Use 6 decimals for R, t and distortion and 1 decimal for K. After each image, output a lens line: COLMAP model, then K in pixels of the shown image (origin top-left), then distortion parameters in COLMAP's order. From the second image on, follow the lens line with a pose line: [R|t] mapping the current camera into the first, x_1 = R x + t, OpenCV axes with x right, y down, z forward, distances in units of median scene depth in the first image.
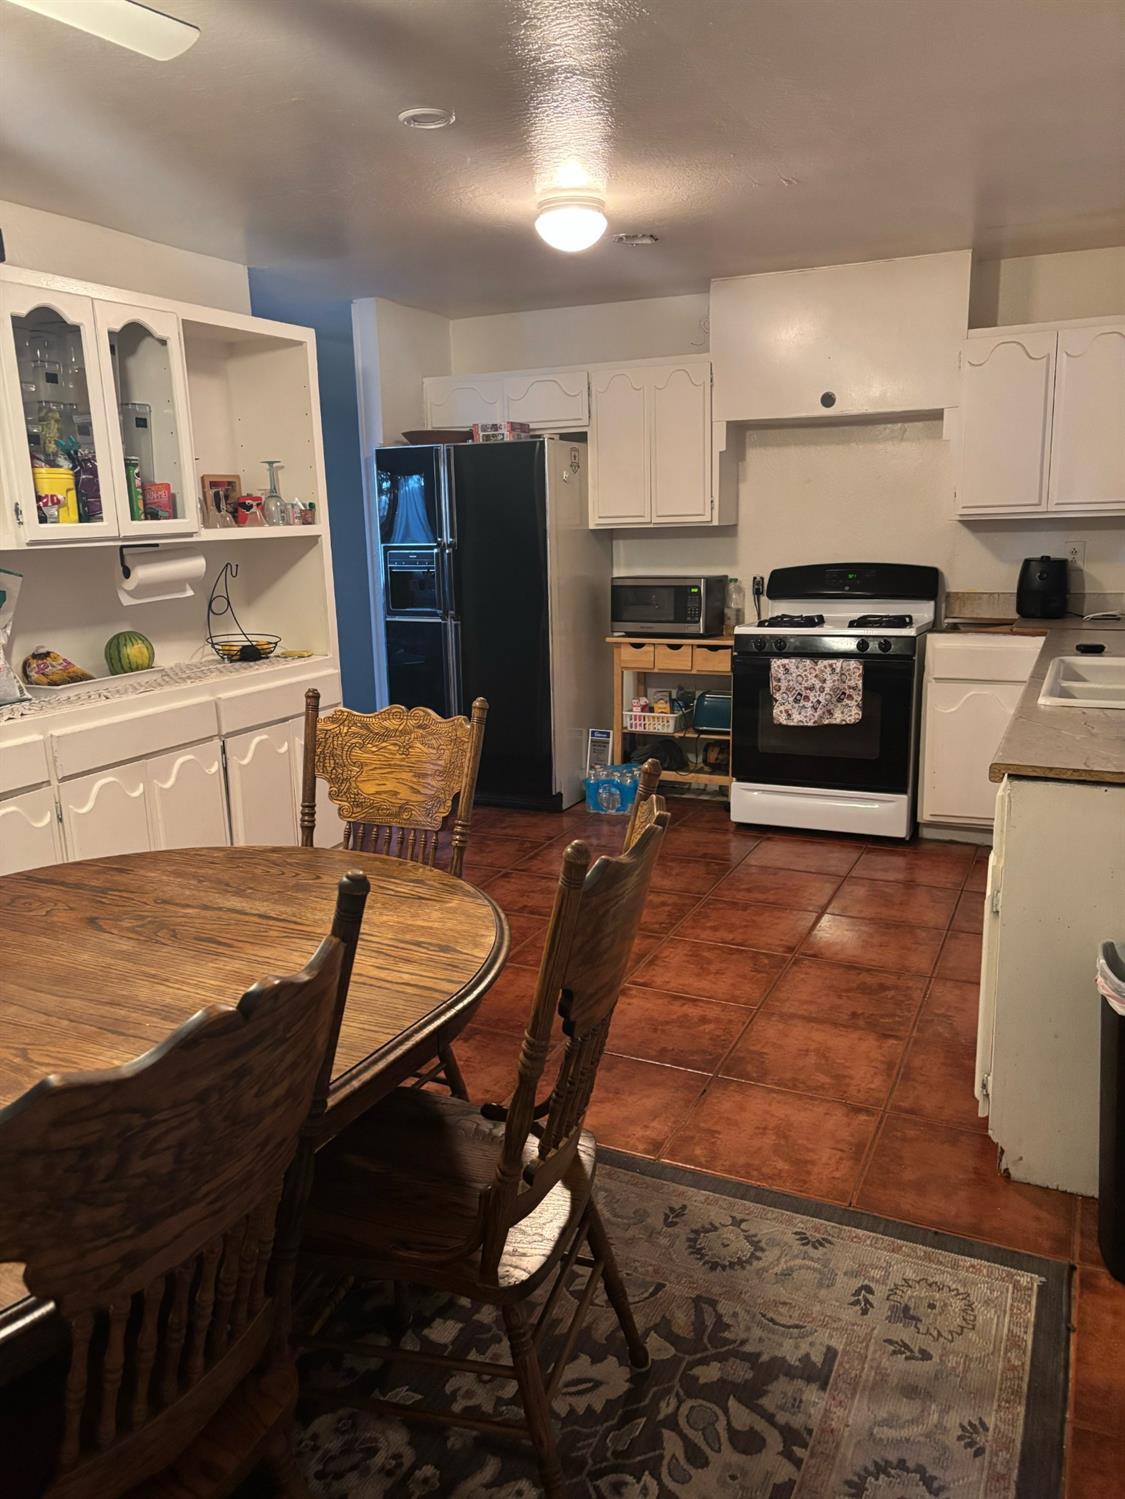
lens RADIAL K [[1131.0, 0, 559.1], [0, 1131.0, 758.9], [0, 0, 1]] dist [0.043796, -0.036372]
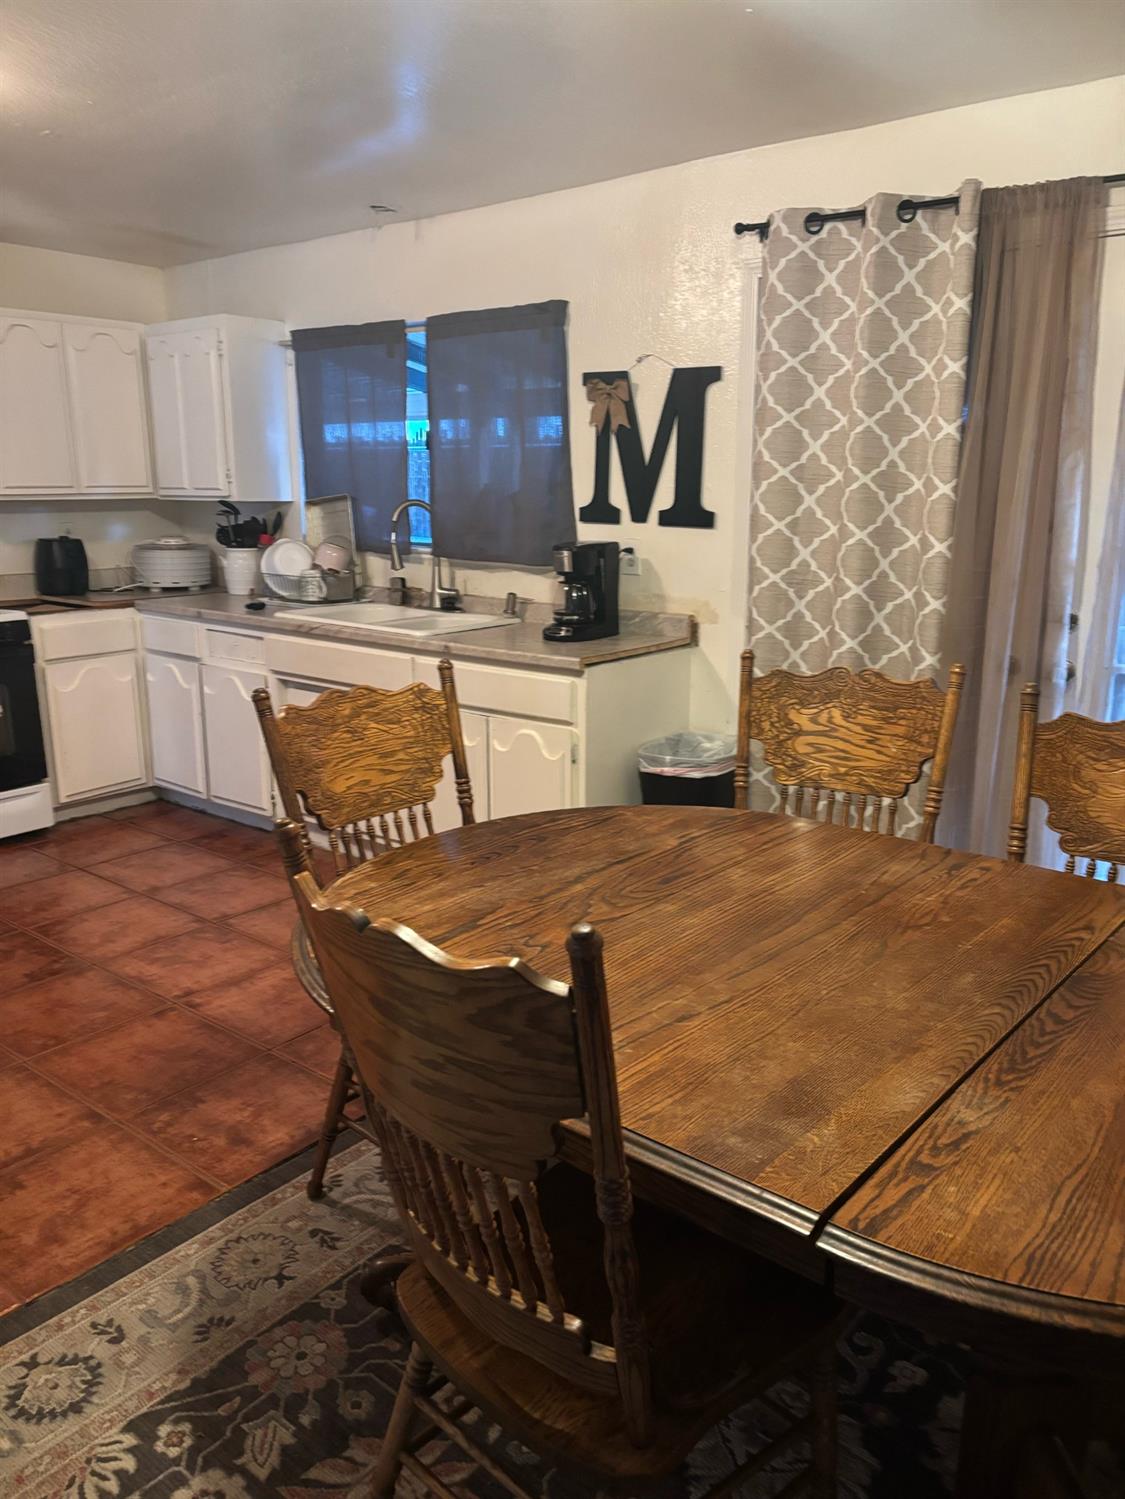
lens RADIAL K [[1131.0, 0, 559.1], [0, 1131.0, 758.9], [0, 0, 1]] dist [0.043796, -0.036372]
pose [[0.224721, -0.203391, 0.952960, -0.707983], [0.200307, 0.966730, 0.159095, -0.074232], [-0.953613, 0.155132, 0.257985, 0.435516]]
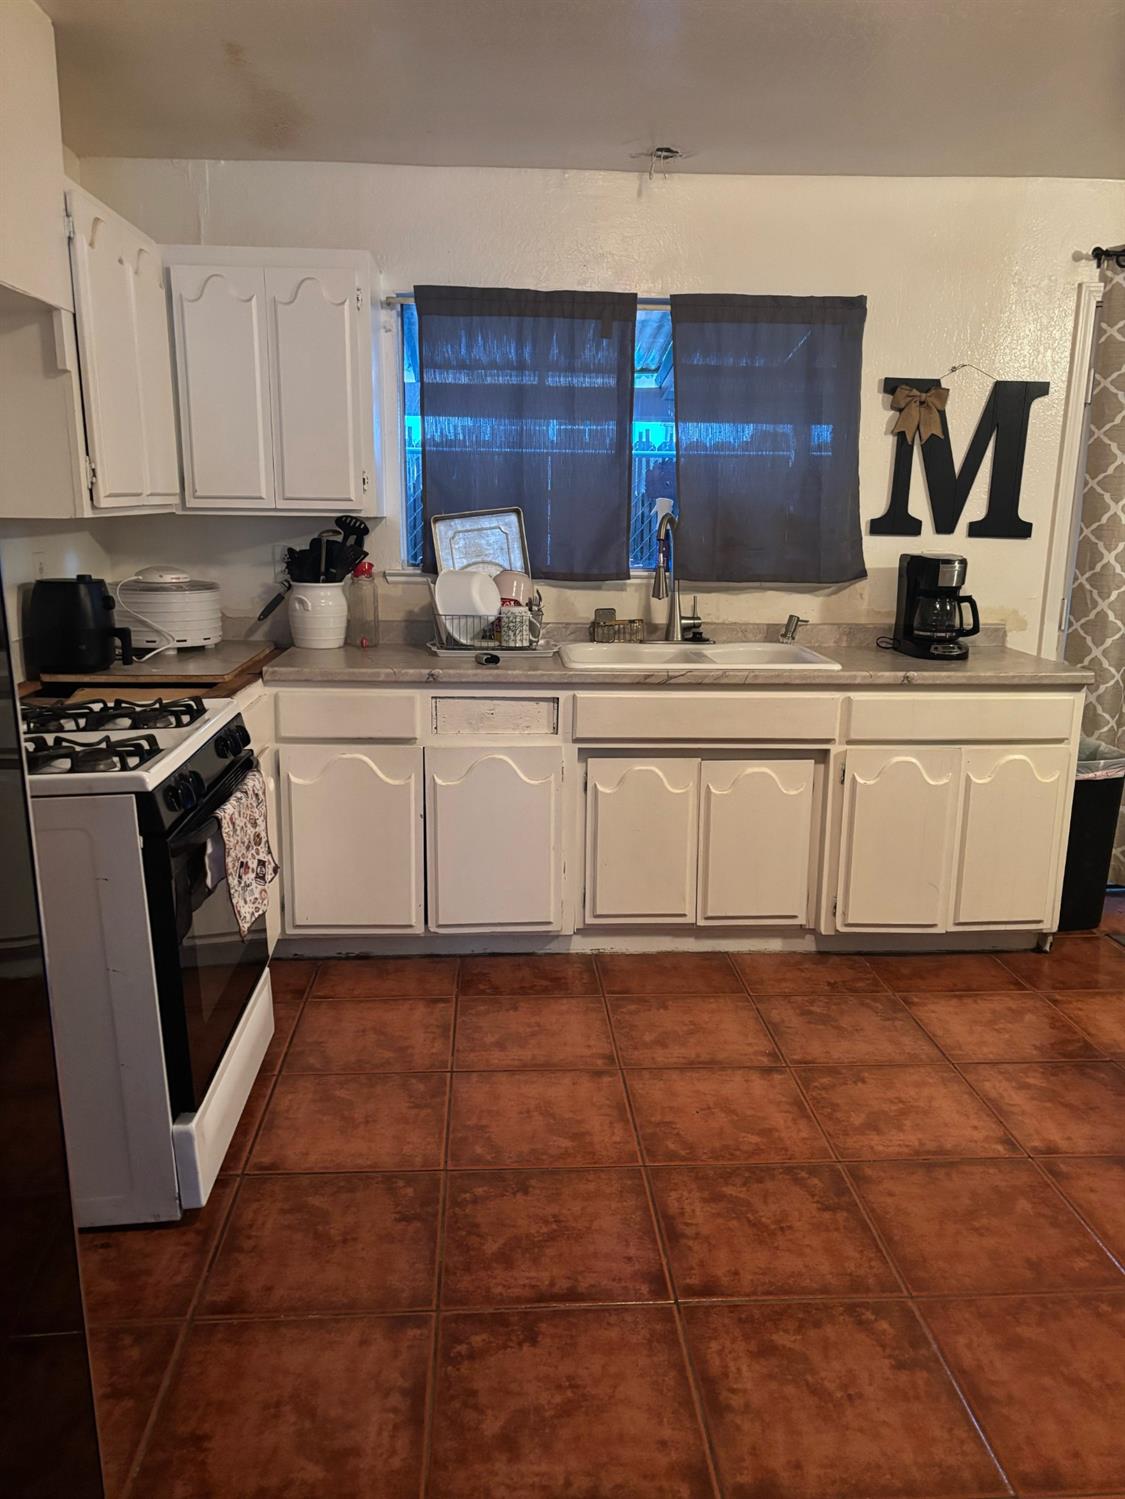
lens RADIAL K [[1131.0, 0, 559.1], [0, 1131.0, 758.9], [0, 0, 1]] dist [0.043796, -0.036372]
pose [[-0.485861, -0.168588, 0.857623, -0.371503], [0.191946, 0.936687, 0.292872, -0.298976], [-0.852699, 0.306913, -0.422740, 1.473134]]
